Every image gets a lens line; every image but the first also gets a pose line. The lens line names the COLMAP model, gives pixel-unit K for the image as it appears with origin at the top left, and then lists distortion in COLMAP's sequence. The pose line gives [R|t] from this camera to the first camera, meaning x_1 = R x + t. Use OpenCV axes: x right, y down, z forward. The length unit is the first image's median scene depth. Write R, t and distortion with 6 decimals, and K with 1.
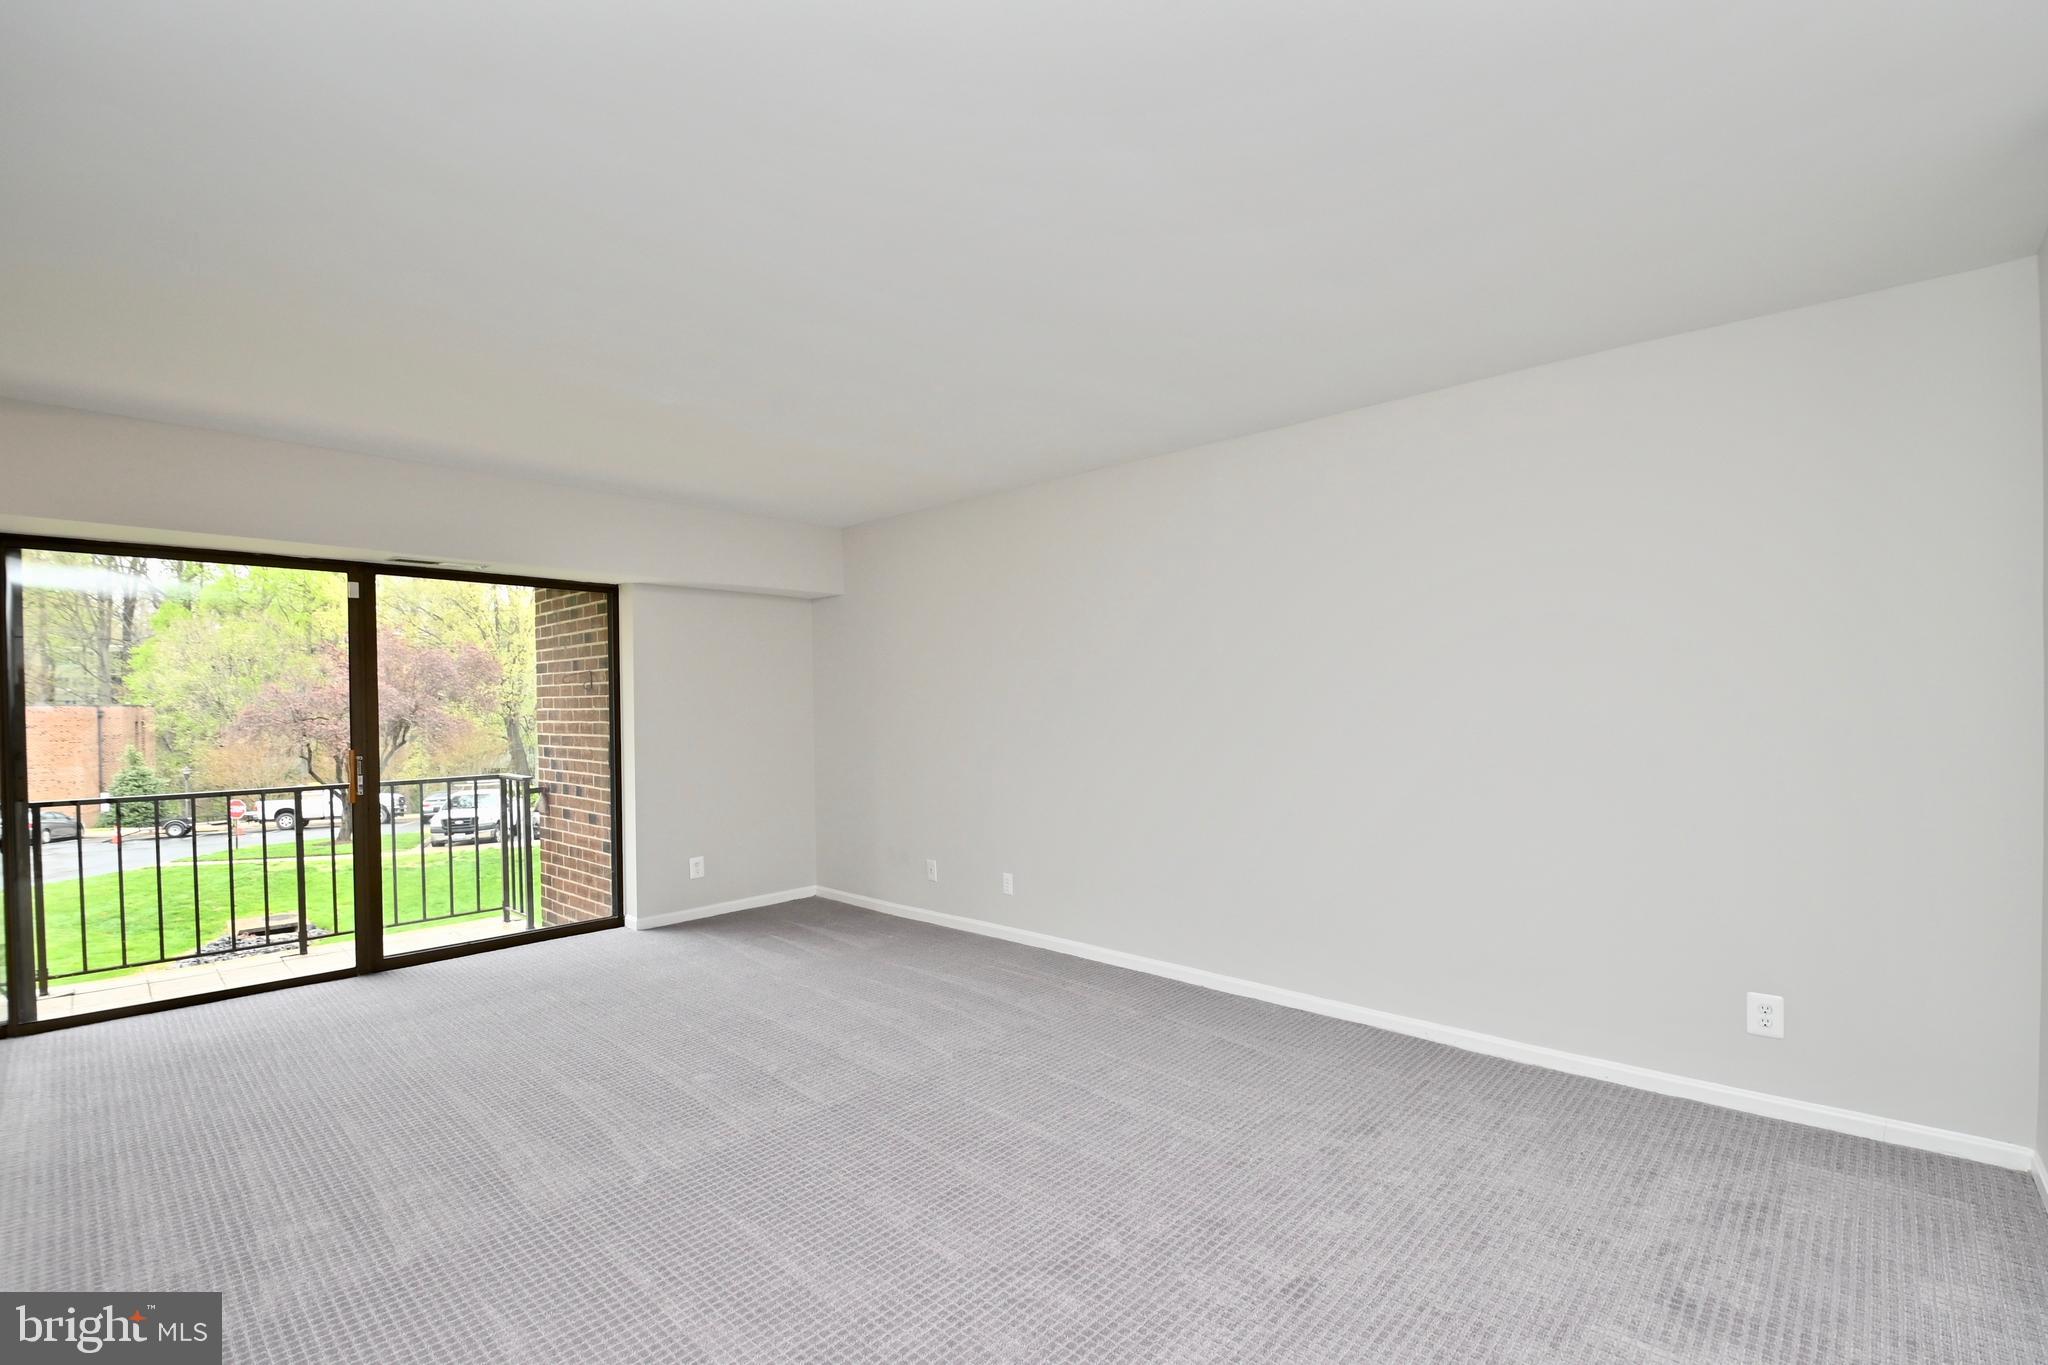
lens RADIAL K [[896.7, 0, 1033.0], [0, 896.7, 710.9], [0, 0, 1]] dist [-0.002816, -0.011493]
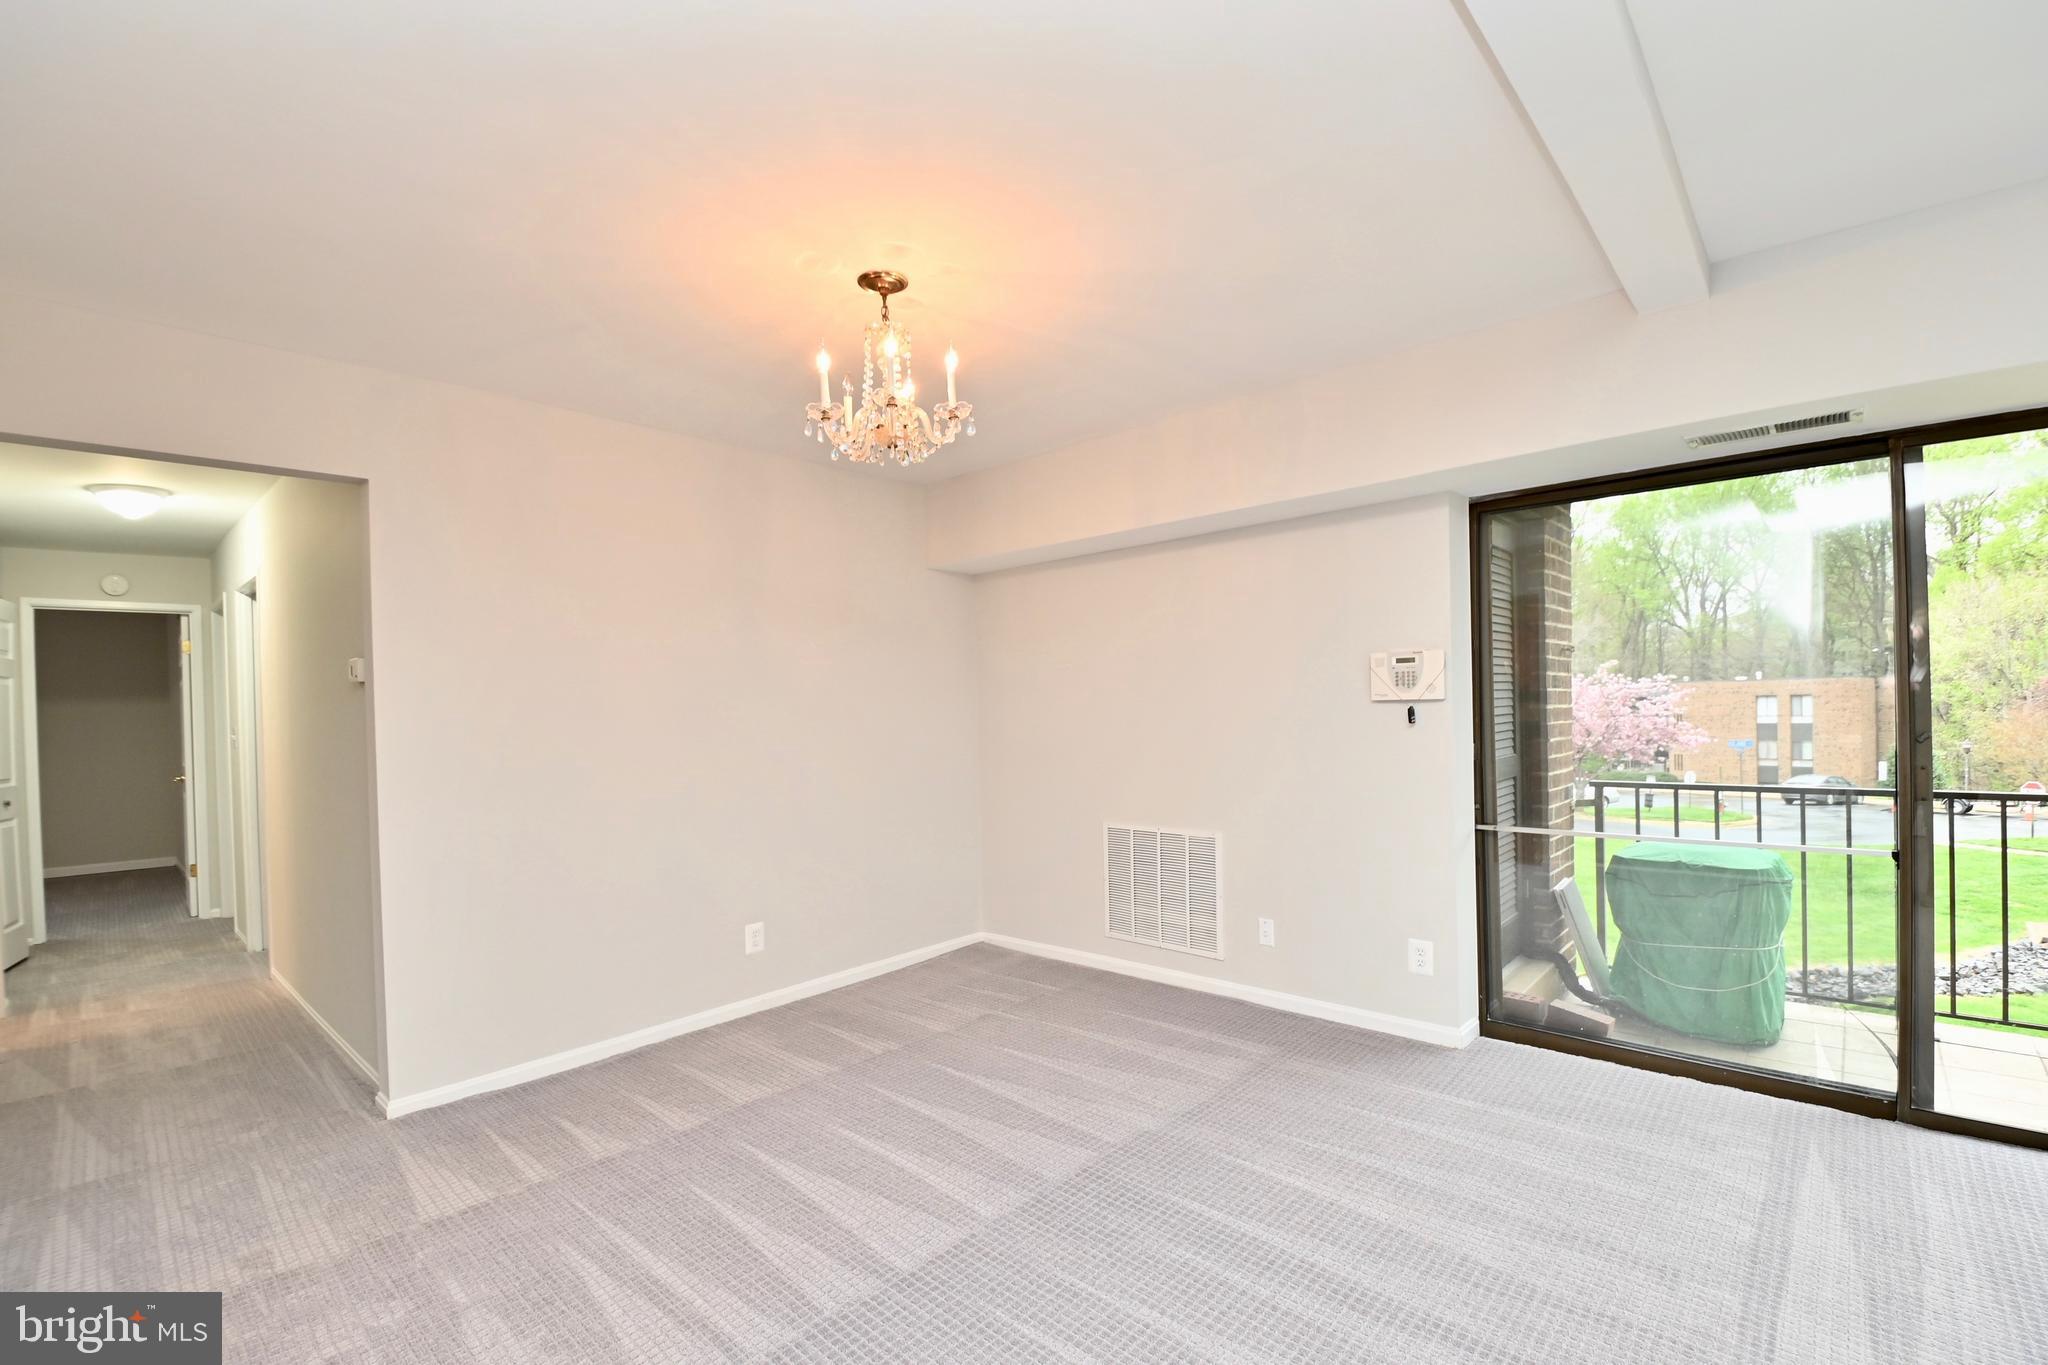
lens RADIAL K [[896.7, 0, 1049.5], [0, 896.7, 719.9], [0, 0, 1]] dist [-0.002816, -0.011493]
pose [[0.011284, 0.026982, -0.999572, -0.273582], [0.016968, 0.999487, 0.027171, 0.003904], [0.999792, -0.017267, 0.010821, 0.170713]]
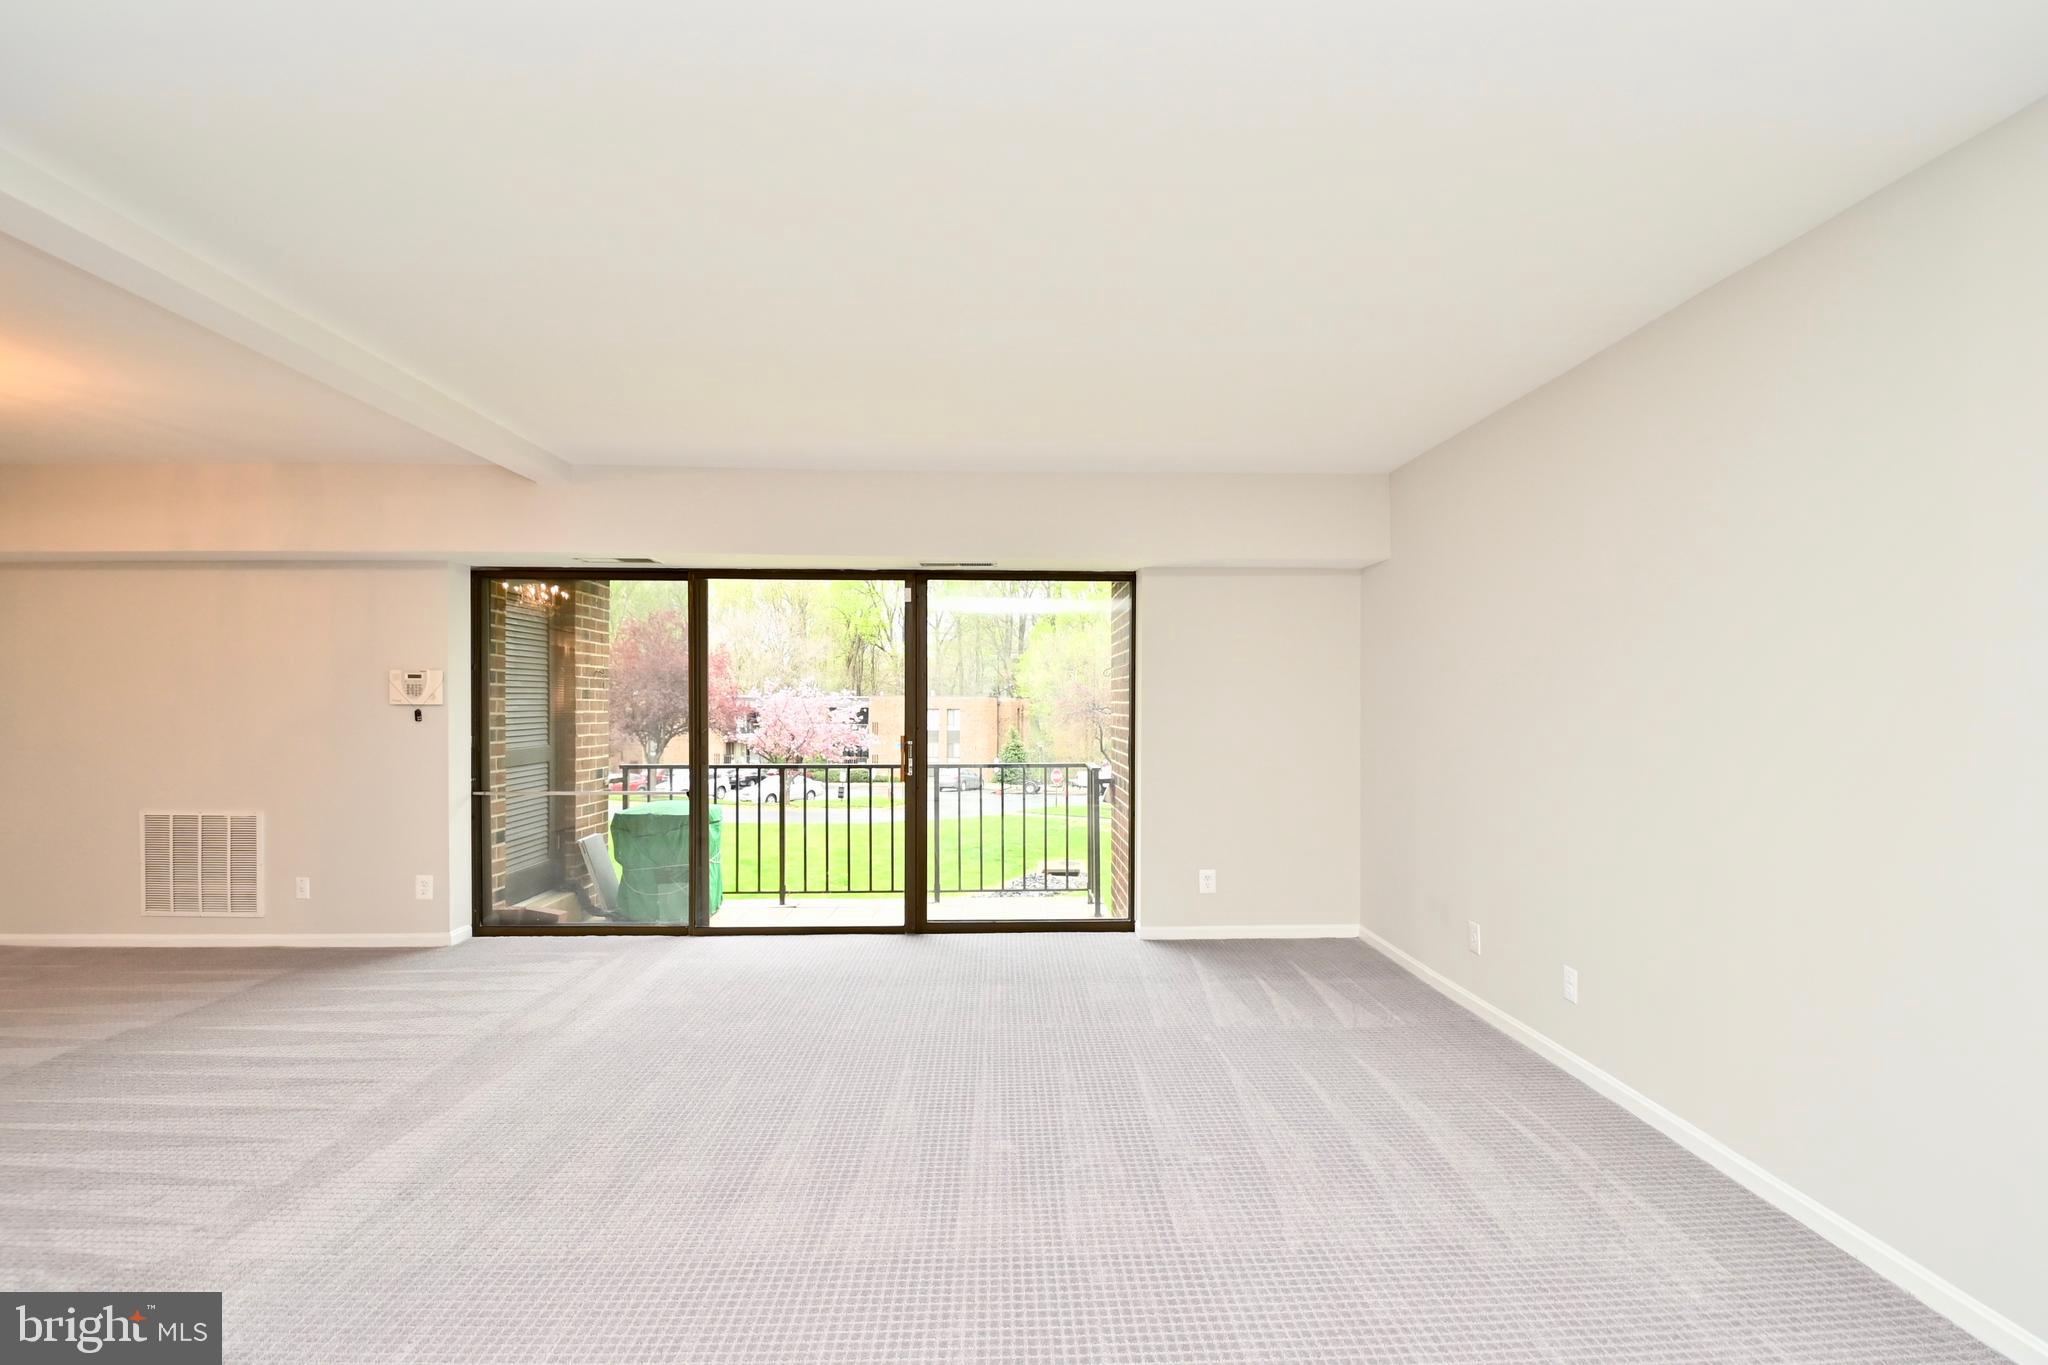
lens RADIAL K [[896.7, 0, 1039.9], [0, 896.7, 714.1], [0, 0, 1]] dist [-0.002816, -0.011493]
pose [[0.704773, 0.021920, -0.709094, 0.130085], [-0.016723, 0.999758, 0.014284, -0.002010], [0.709236, 0.001791, 0.704969, 0.239337]]
